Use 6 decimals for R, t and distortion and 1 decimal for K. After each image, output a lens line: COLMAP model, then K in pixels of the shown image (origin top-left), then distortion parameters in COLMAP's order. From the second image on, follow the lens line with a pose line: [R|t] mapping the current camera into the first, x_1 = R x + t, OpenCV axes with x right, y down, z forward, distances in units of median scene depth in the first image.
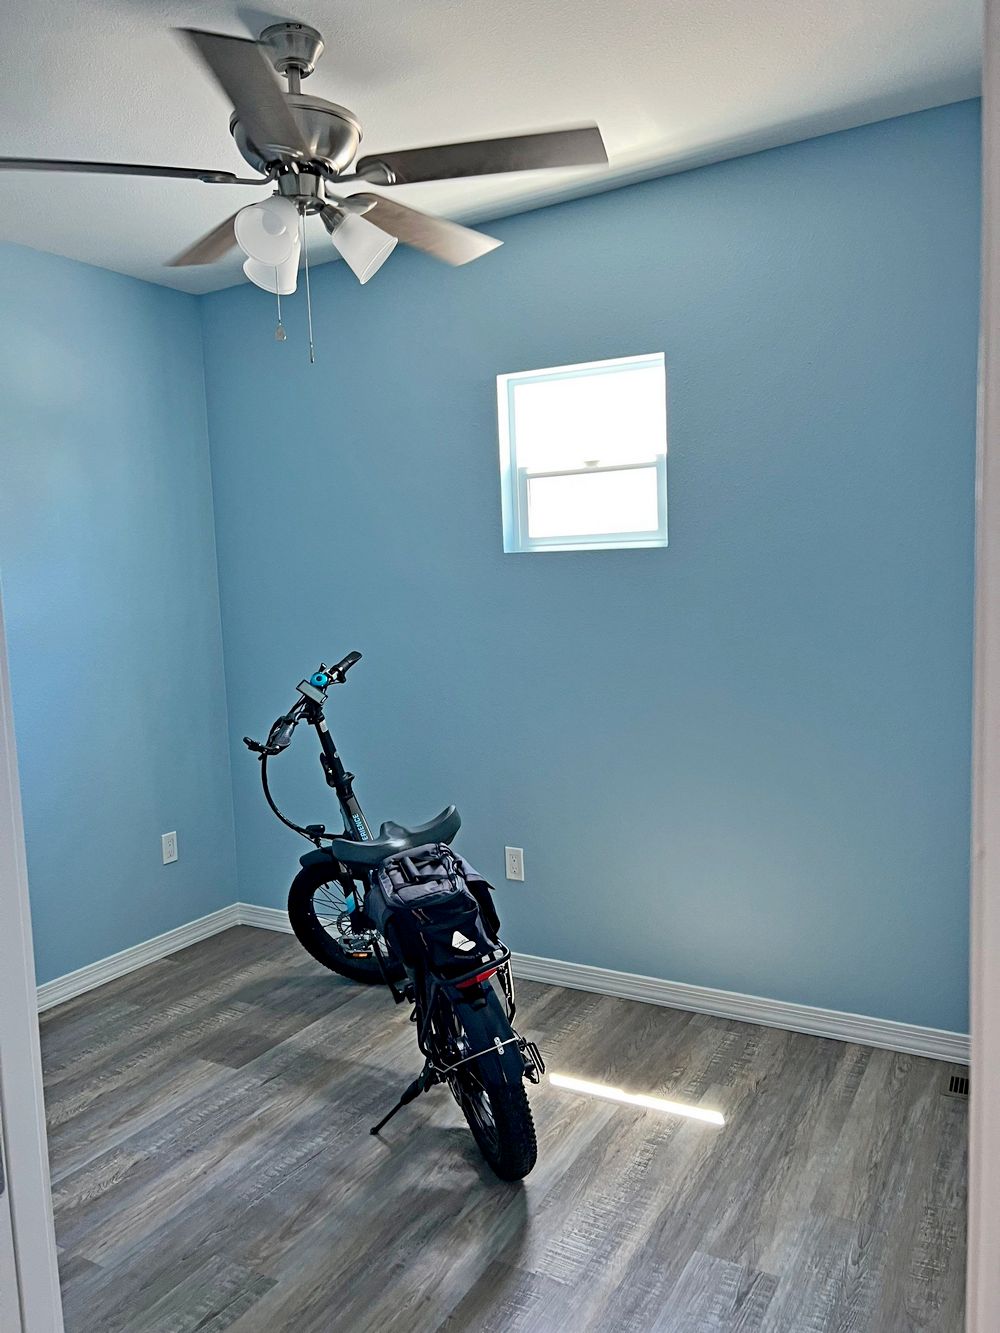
lens RADIAL K [[989.7, 0, 506.0], [0, 989.7, 666.5], [0, 0, 1]] dist [0.011320, -0.011703]
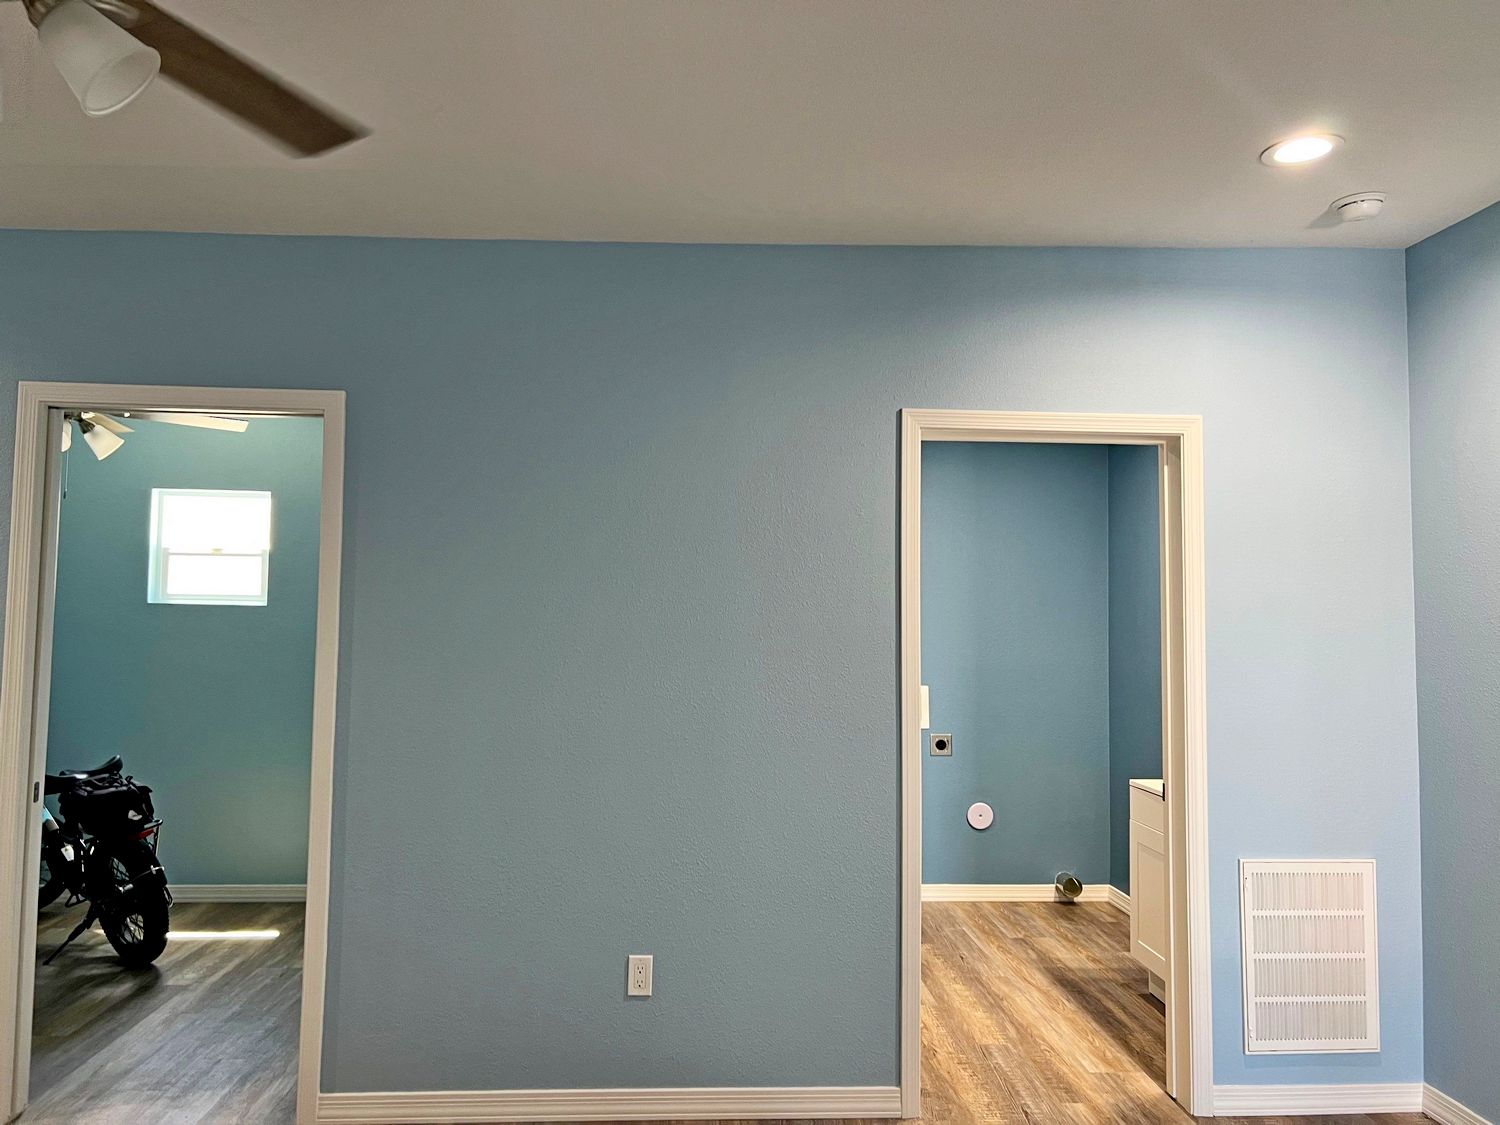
lens RADIAL K [[1113.7, 0, 762.5], [0, 1113.7, 554.4], [0, 0, 1]] dist [0.011320, -0.011703]
pose [[0.833133, 0.081026, 0.547105, -0.218728], [0.006494, 0.987709, -0.156168, 0.114339], [-0.553034, 0.133661, 0.822367, -1.269082]]
